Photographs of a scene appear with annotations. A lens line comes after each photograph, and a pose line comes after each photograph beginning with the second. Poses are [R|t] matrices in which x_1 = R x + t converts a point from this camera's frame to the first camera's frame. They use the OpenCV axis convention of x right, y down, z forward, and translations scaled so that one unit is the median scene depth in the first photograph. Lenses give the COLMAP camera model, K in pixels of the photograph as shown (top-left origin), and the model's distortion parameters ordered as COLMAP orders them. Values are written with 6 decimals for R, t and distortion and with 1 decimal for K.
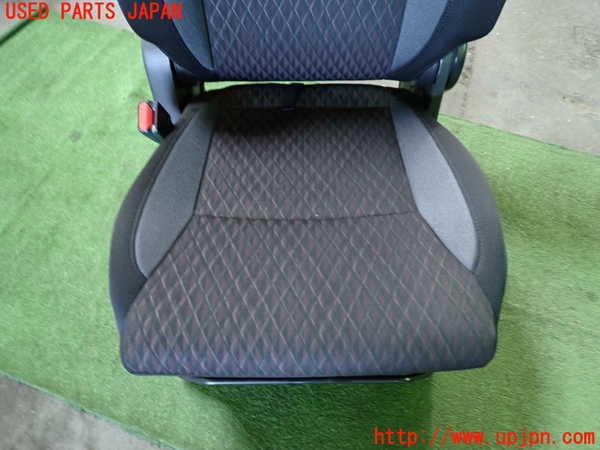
lens RADIAL K [[451.3, 0, 300.0], [0, 451.3, 225.0], [0, 0, 1]] dist [-0.006701, -0.001619]
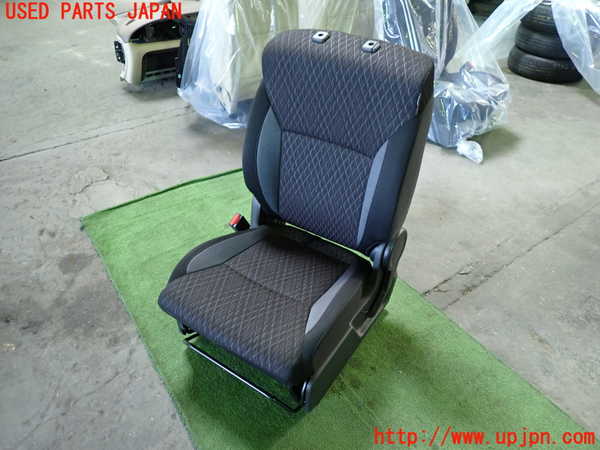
lens RADIAL K [[451.3, 0, 300.0], [0, 451.3, 225.0], [0, 0, 1]] dist [-0.006701, -0.001619]
pose [[0.813826, 0.339399, -0.471694, 0.906338], [-0.489110, 0.838370, -0.240640, 0.146834], [0.313781, 0.426550, 0.848290, -0.700777]]
